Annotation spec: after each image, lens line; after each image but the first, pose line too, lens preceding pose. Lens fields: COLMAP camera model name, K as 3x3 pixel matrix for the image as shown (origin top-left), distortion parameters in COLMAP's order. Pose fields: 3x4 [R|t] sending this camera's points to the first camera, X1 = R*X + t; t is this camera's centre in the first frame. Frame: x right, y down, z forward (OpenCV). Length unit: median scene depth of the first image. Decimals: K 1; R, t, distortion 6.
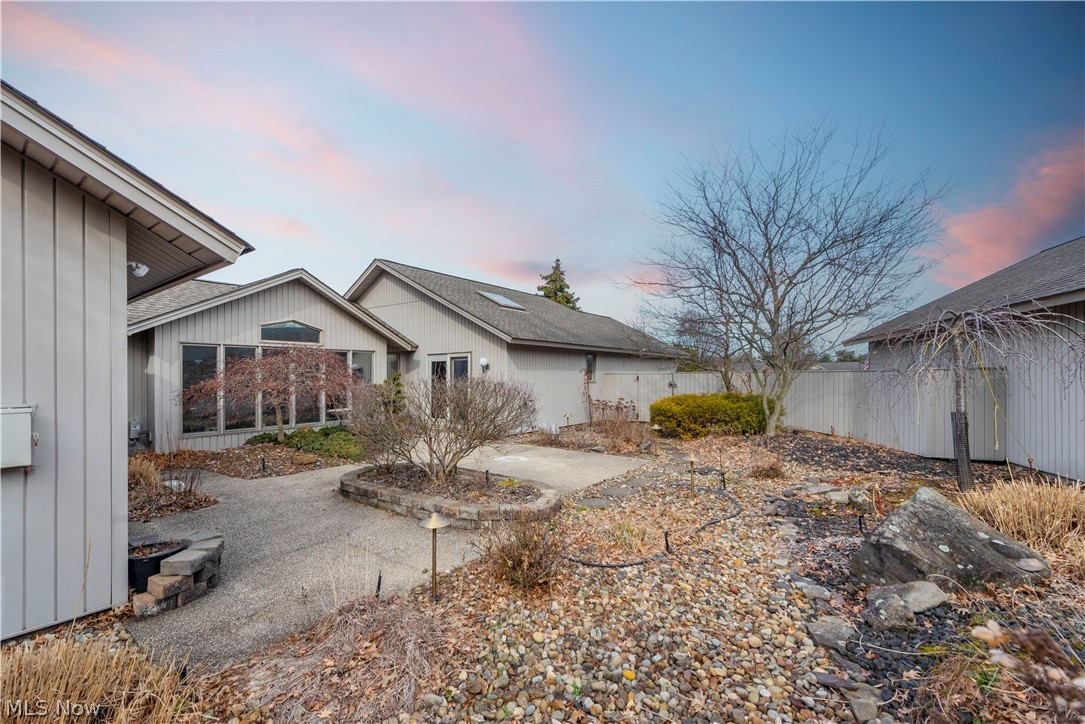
lens RADIAL K [[445.3, 0, 515.7], [0, 445.3, 367.6], [0, 0, 1]] dist [-0.007580, -0.000478]
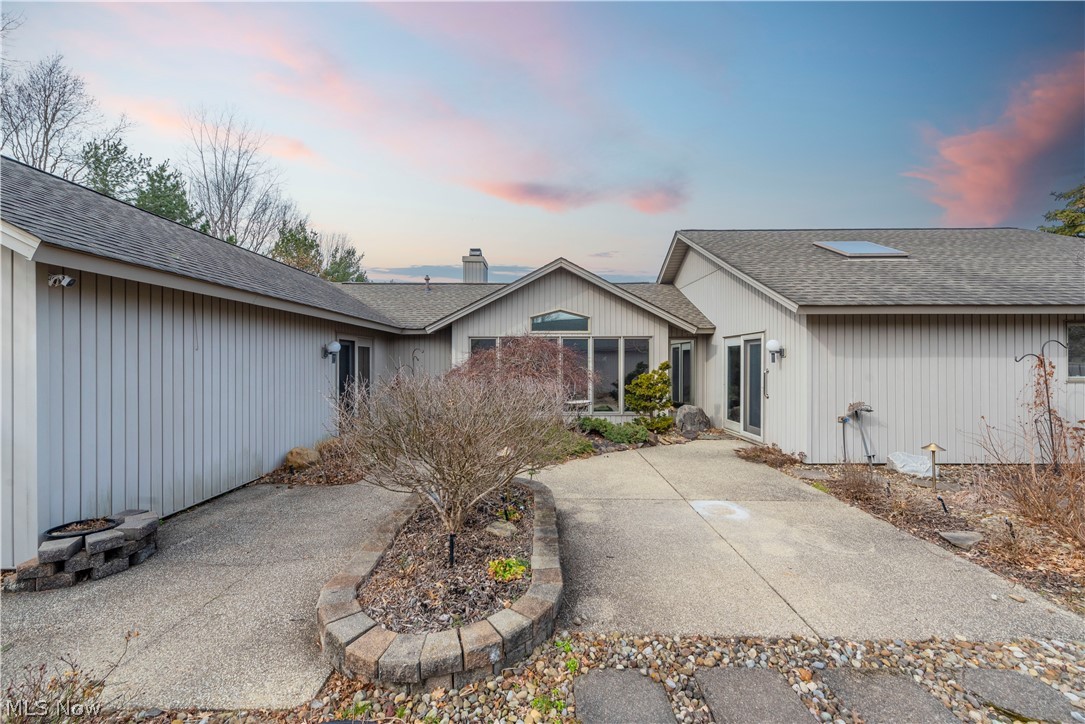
lens RADIAL K [[414.3, 0, 542.5], [0, 414.3, 362.0], [0, 0, 1]] dist [0.002700, 0.000108]
pose [[0.623361, 0.003144, -0.781928, 0.204944], [0.014809, 0.999765, 0.015826, -0.003127], [0.781794, -0.021445, 0.623168, 0.347237]]
